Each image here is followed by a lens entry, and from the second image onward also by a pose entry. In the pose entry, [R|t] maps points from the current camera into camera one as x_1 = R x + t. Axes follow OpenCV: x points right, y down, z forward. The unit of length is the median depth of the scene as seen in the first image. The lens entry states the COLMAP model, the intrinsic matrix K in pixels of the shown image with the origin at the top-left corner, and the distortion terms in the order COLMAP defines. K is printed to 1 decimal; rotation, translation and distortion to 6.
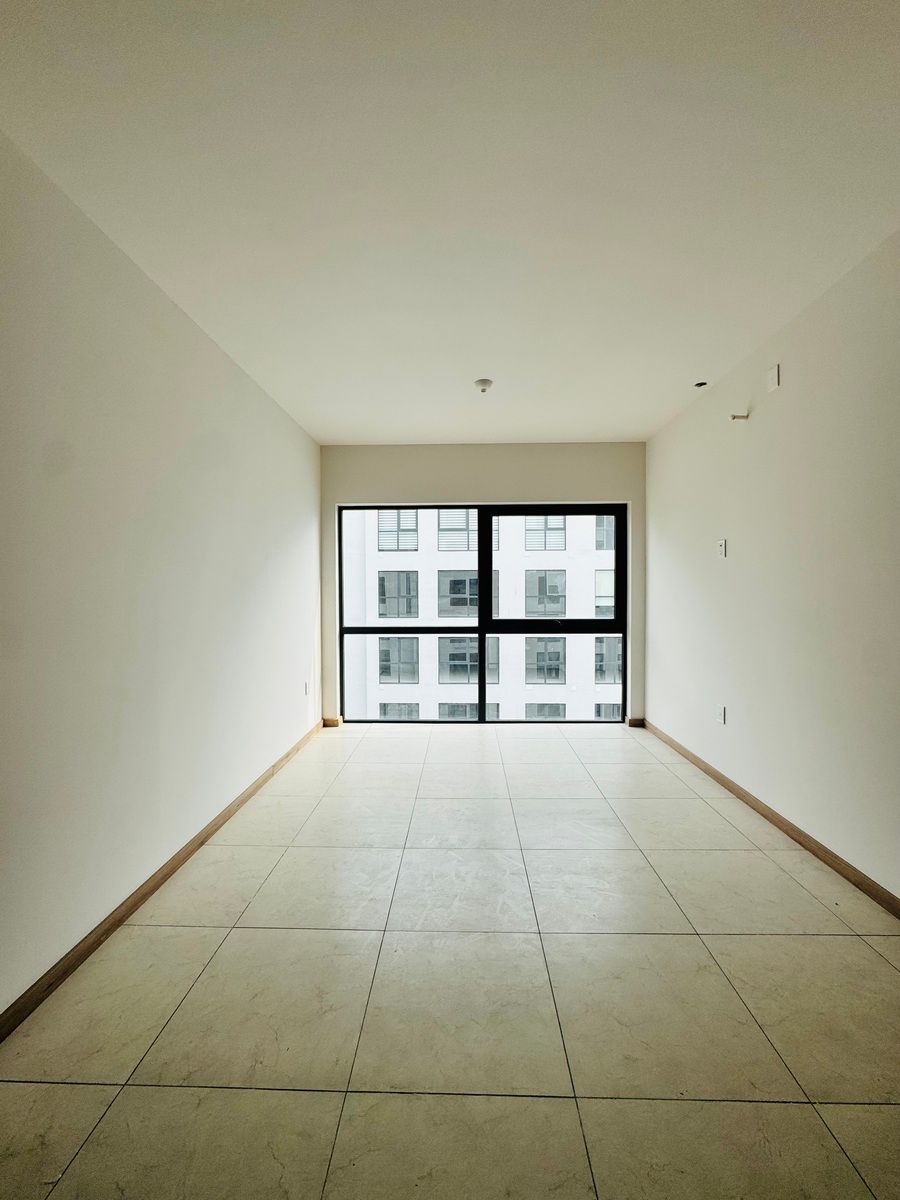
lens RADIAL K [[479.4, 0, 450.5], [0, 479.4, 603.9], [0, 0, 1]] dist [-0.002078, 0.000312]
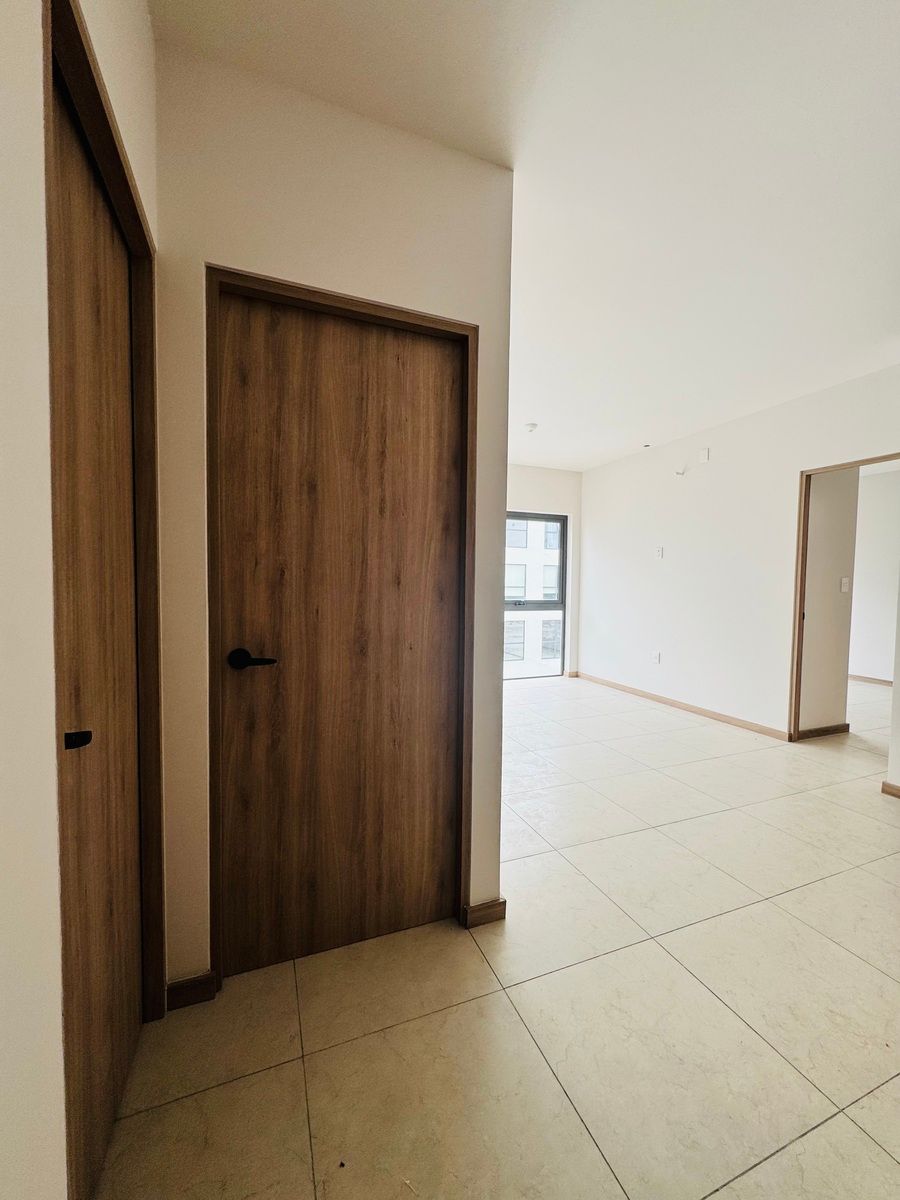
lens RADIAL K [[479.4, 0, 450.5], [0, 479.4, 603.9], [0, 0, 1]] dist [-0.002078, 0.000312]
pose [[0.916584, -0.002760, 0.399834, -0.493143], [-0.005971, 0.999770, 0.020589, 0.017272], [-0.399799, -0.021259, 0.916356, -0.126492]]
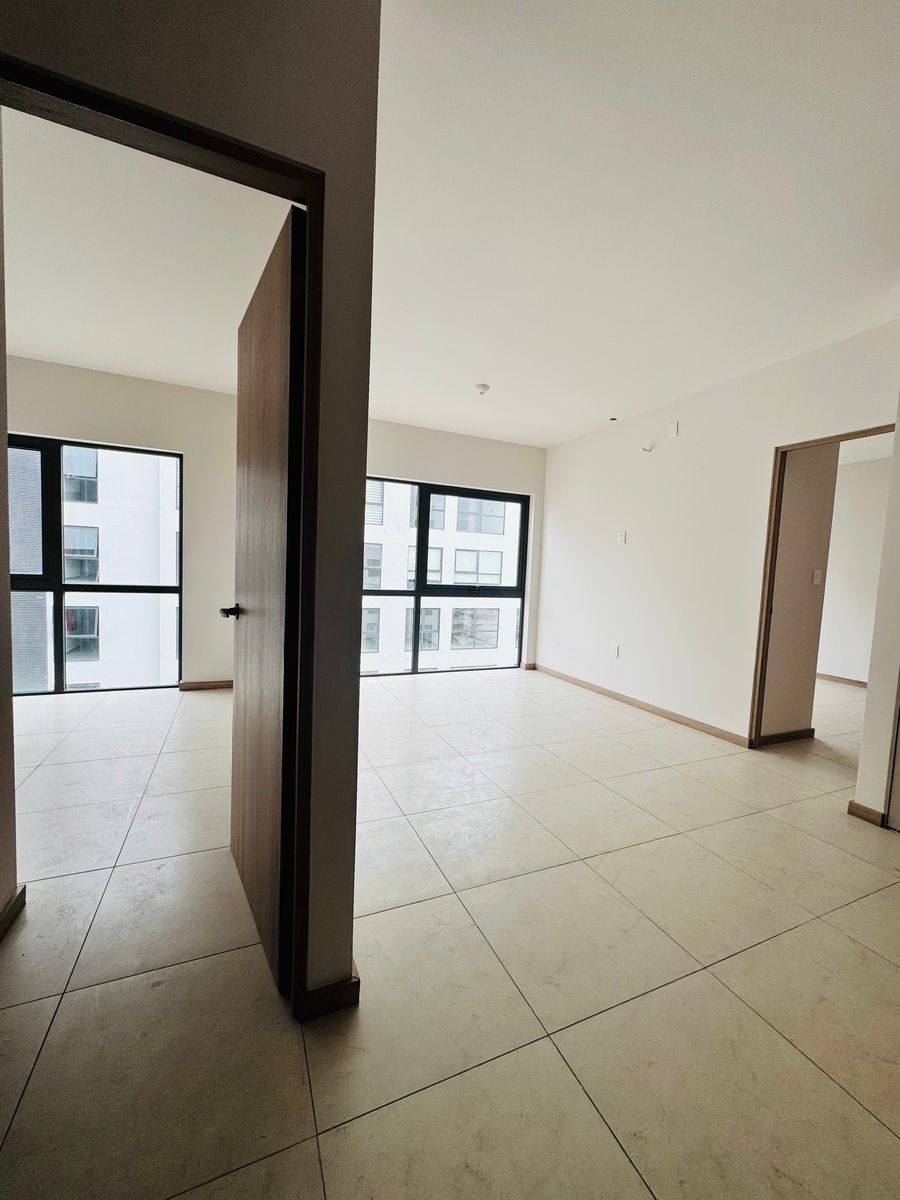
lens RADIAL K [[479.4, 0, 450.5], [0, 479.4, 603.9], [0, 0, 1]] dist [-0.002078, 0.000312]
pose [[0.899618, 0.009361, 0.436578, -0.375725], [-0.033689, 0.998278, 0.048015, 0.023381], [-0.435377, -0.057903, 0.898384, -0.063192]]
